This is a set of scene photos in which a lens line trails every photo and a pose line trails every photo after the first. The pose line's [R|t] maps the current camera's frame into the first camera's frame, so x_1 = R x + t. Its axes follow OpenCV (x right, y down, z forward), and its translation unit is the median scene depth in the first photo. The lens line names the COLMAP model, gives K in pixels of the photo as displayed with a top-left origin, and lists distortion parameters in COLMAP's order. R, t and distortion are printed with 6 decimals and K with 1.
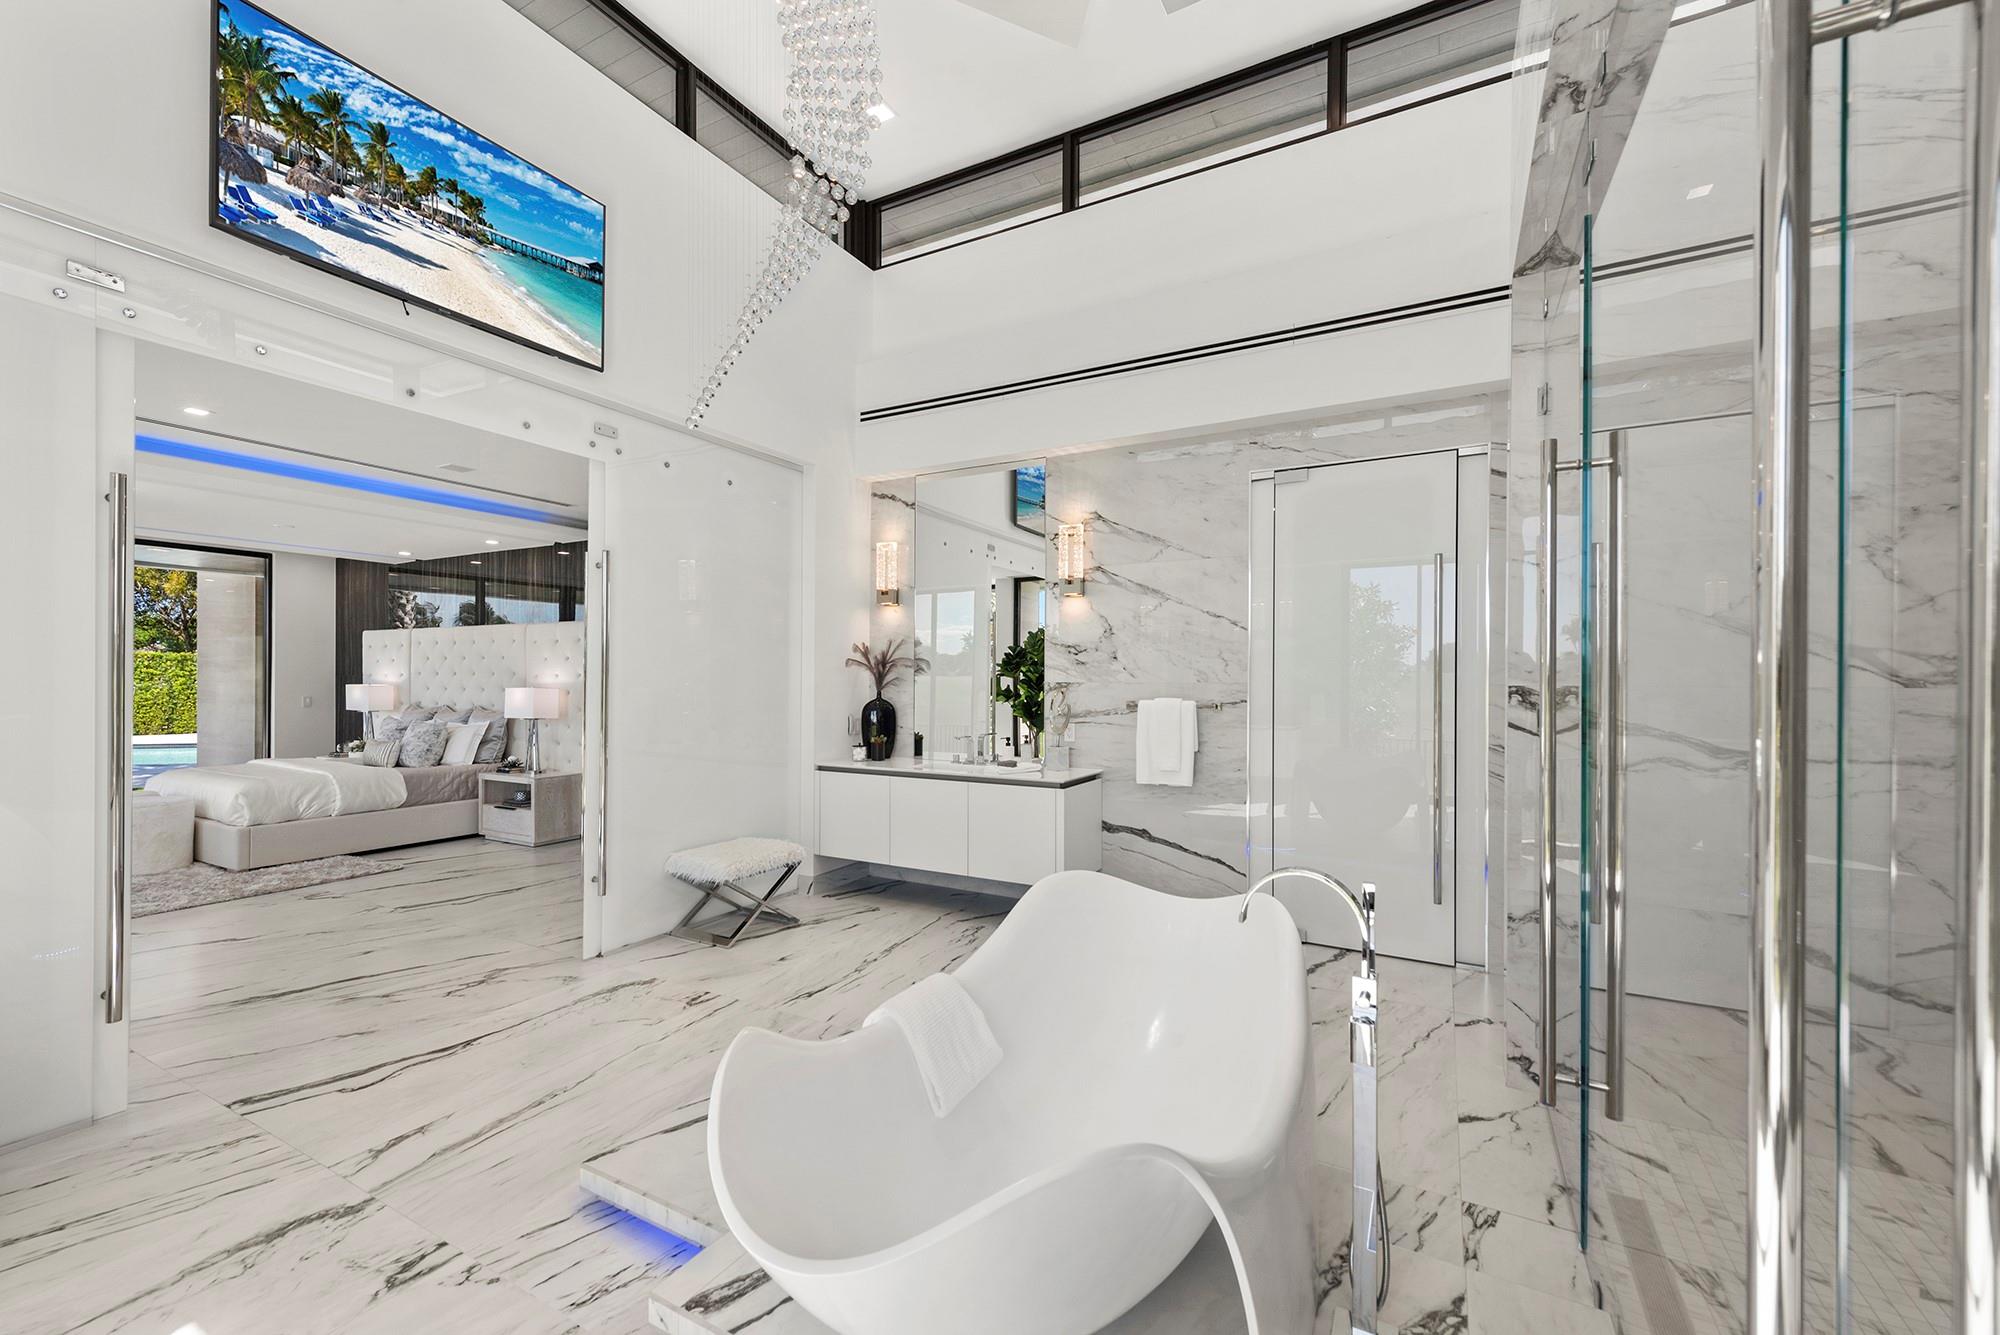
lens RADIAL K [[787.9, 0, 1007.4], [0, 787.9, 681.8], [0, 0, 1]] dist [0.017587, -0.004449]
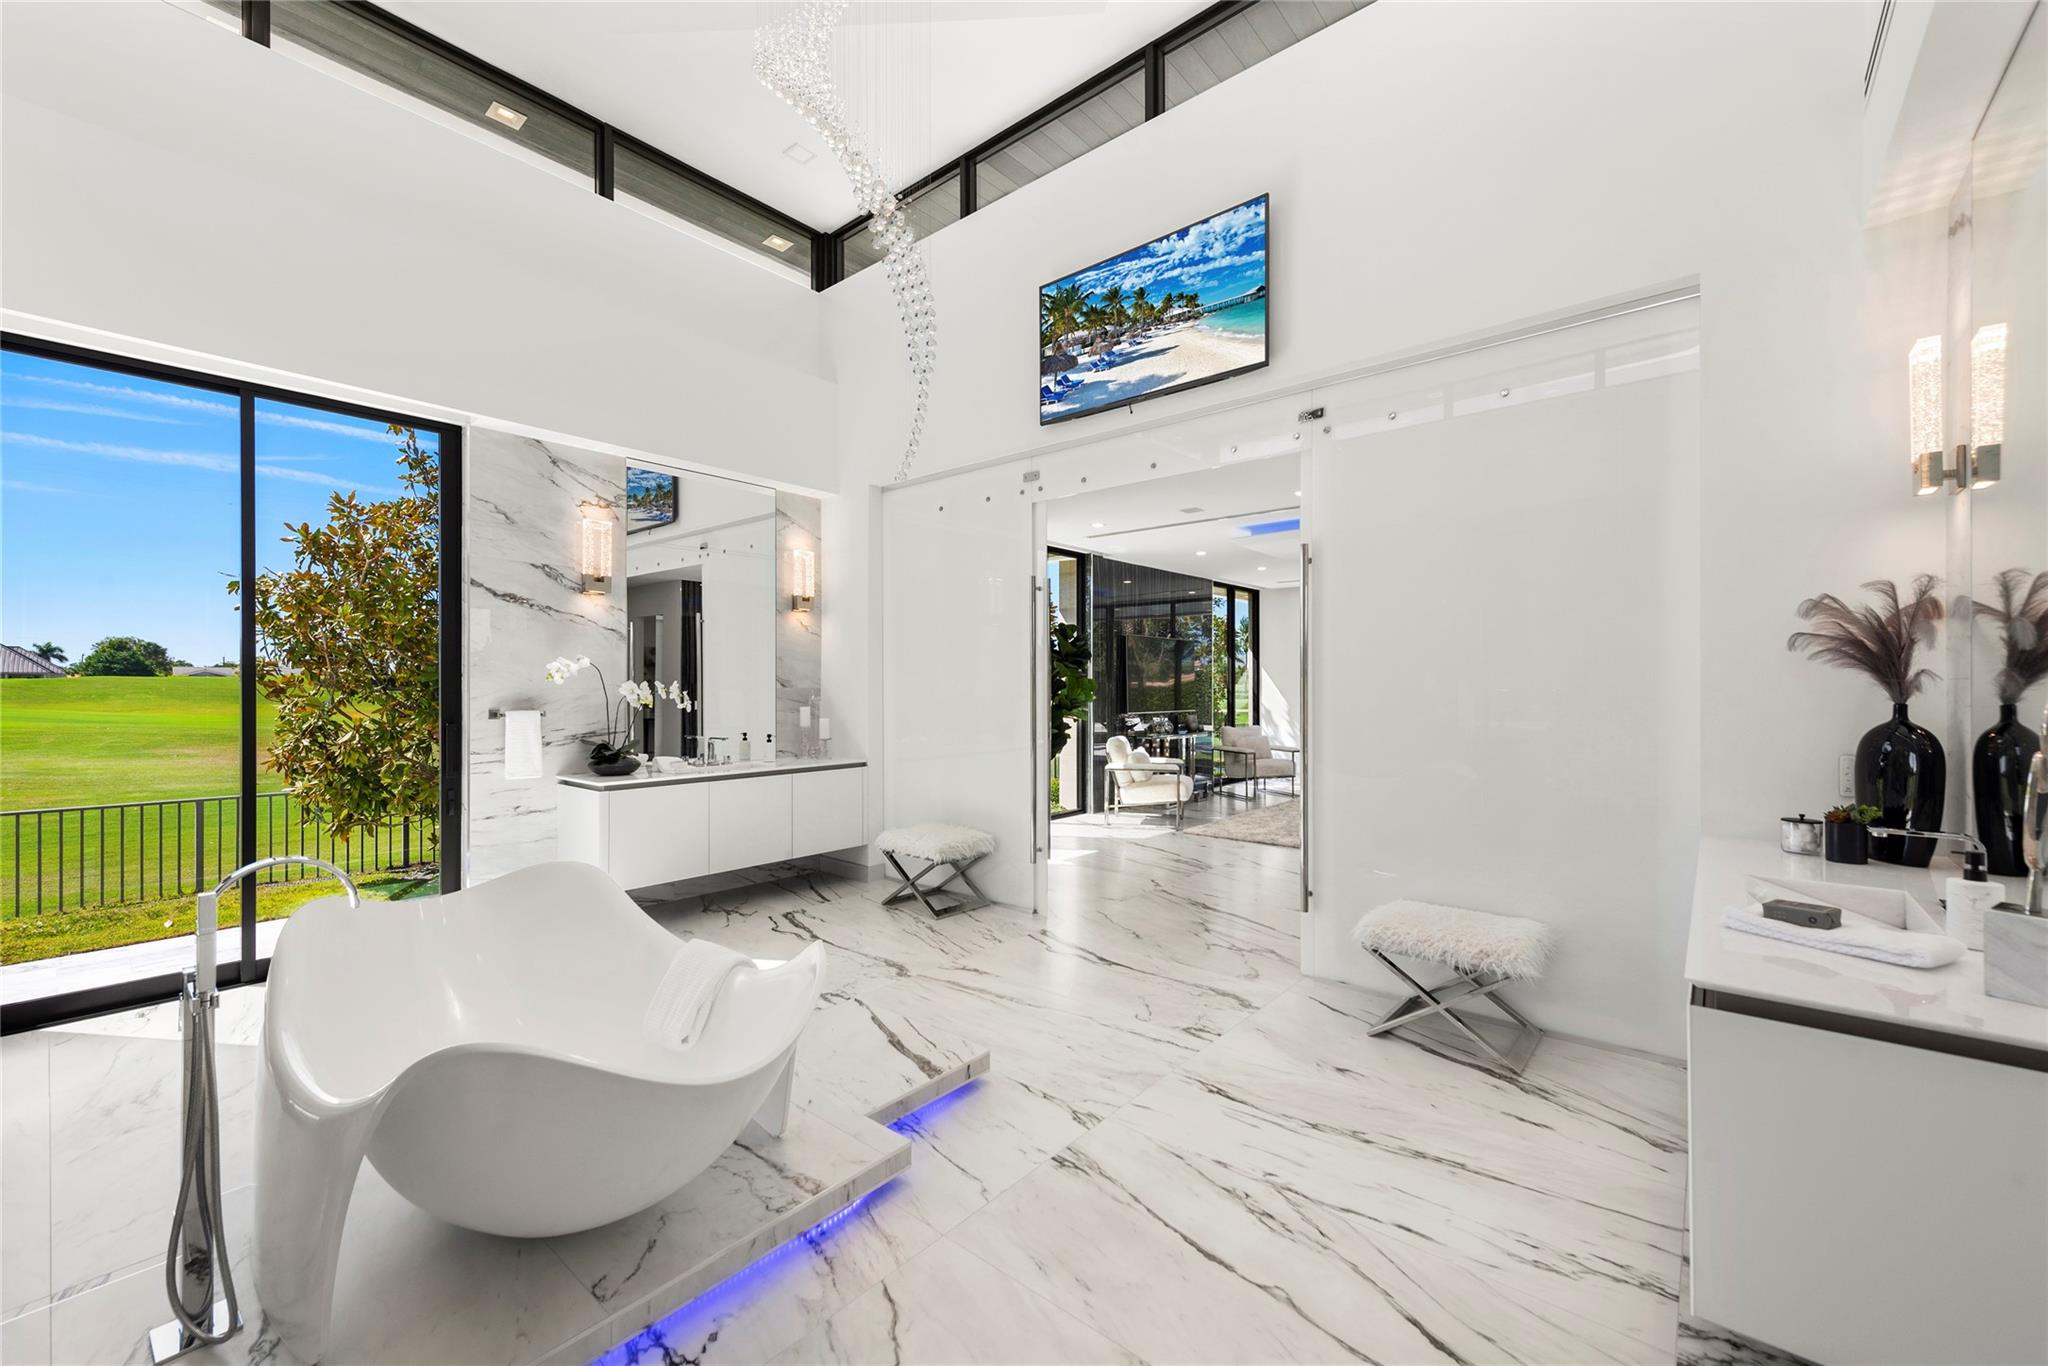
lens RADIAL K [[813.1, 0, 1036.4], [0, 813.1, 688.0], [0, 0, 1]] dist [0.021192, -0.006472]
pose [[-0.189886, -0.003003, -0.981802, 0.697107], [-0.001952, 0.999995, -0.002681, 0.010490], [0.981804, 0.001408, -0.189891, 1.218859]]
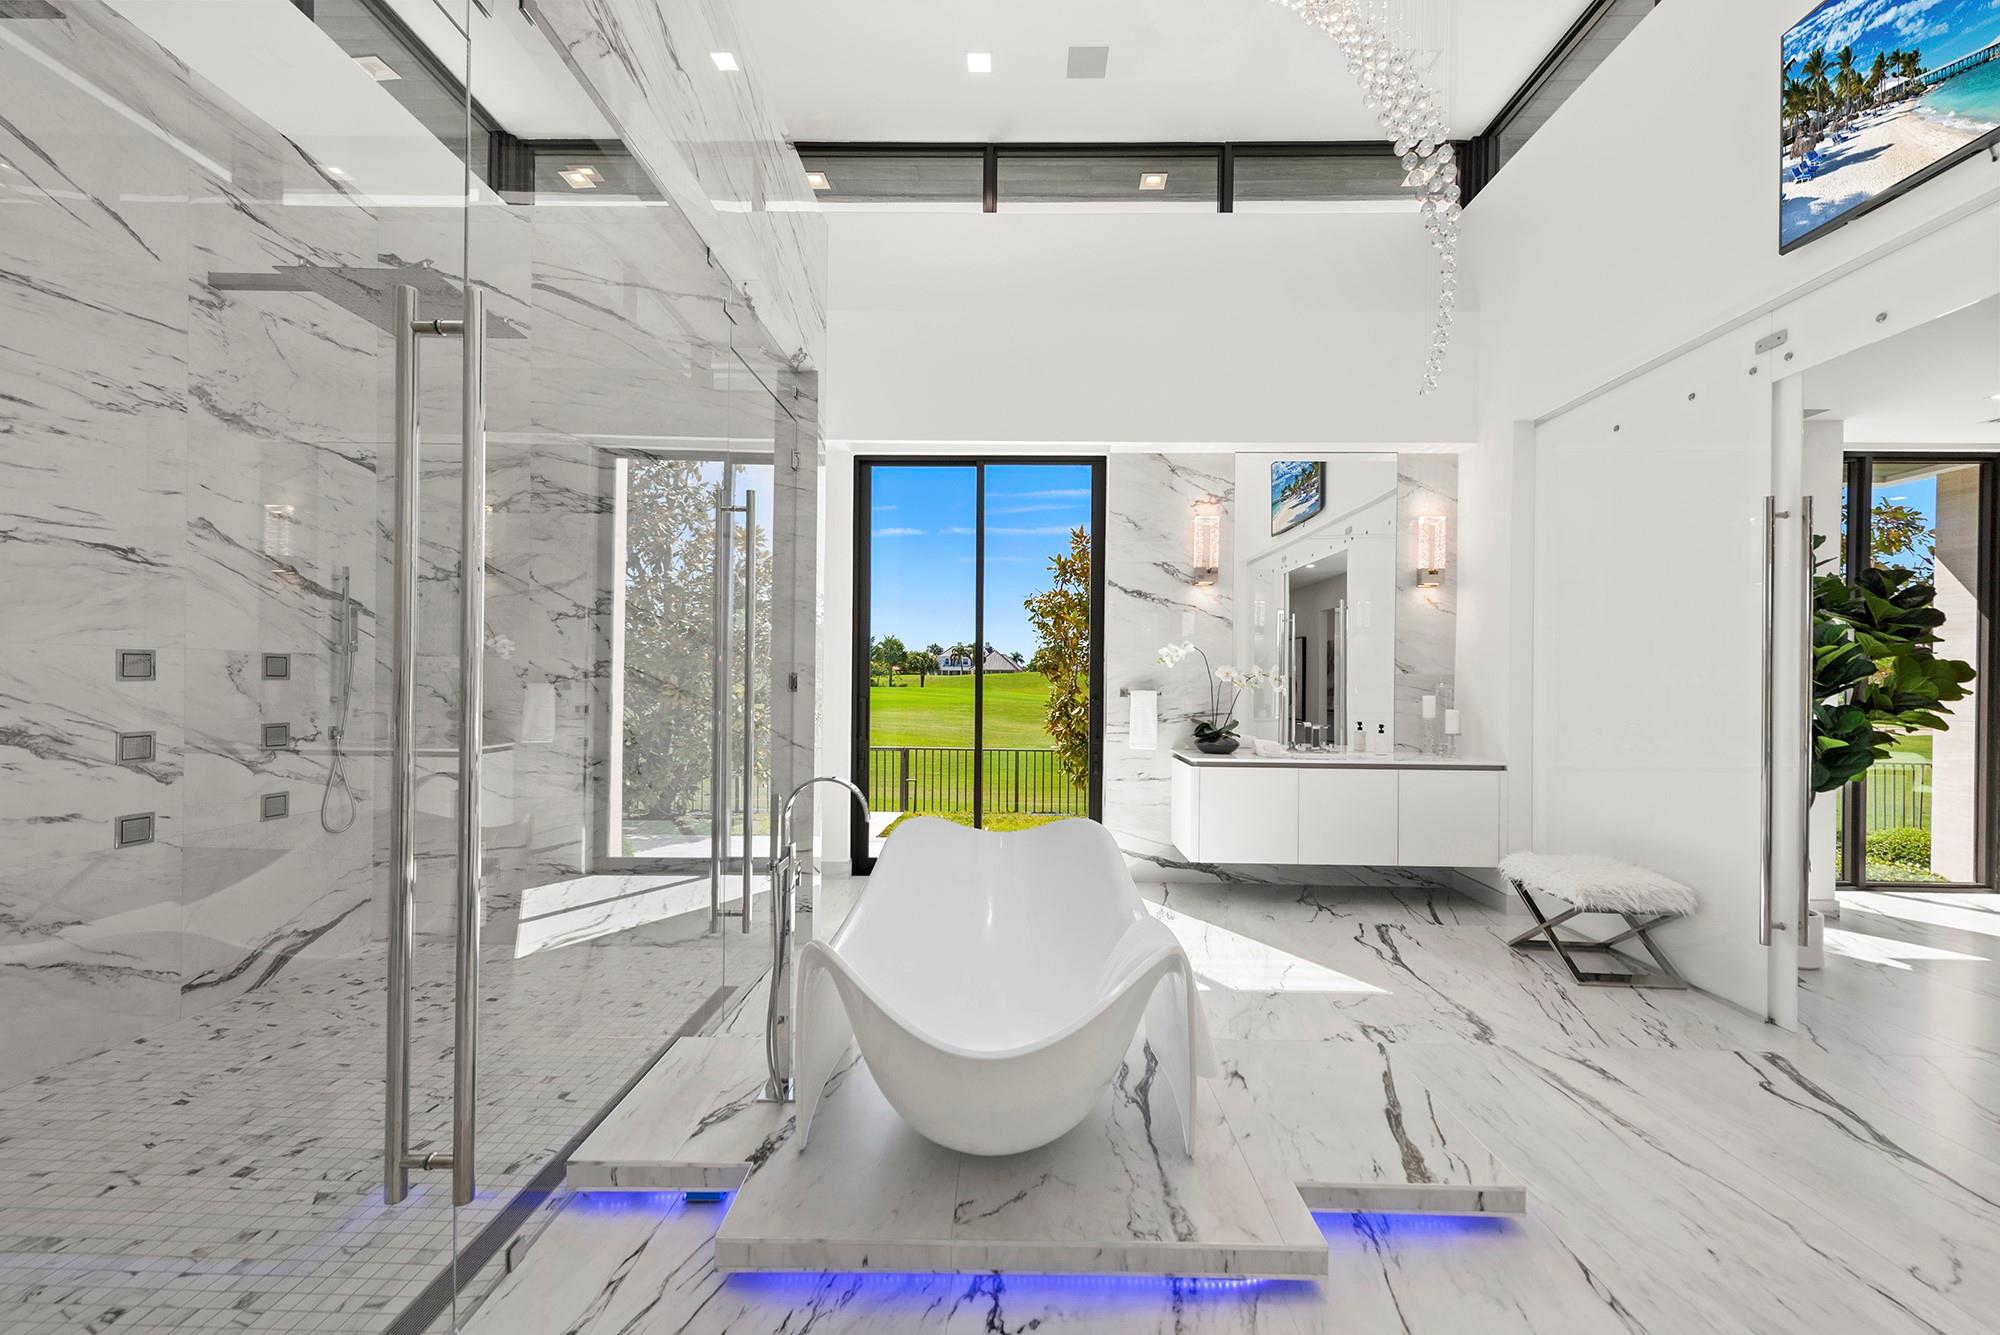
lens RADIAL K [[787.9, 0, 1007.4], [0, 787.9, 681.8], [0, 0, 1]] dist [0.017587, -0.004449]
pose [[-0.883070, -0.011803, -0.469092, 0.427675], [-0.014828, 0.999886, 0.002755, 0.032248], [0.469006, 0.009388, -0.883145, 1.356430]]
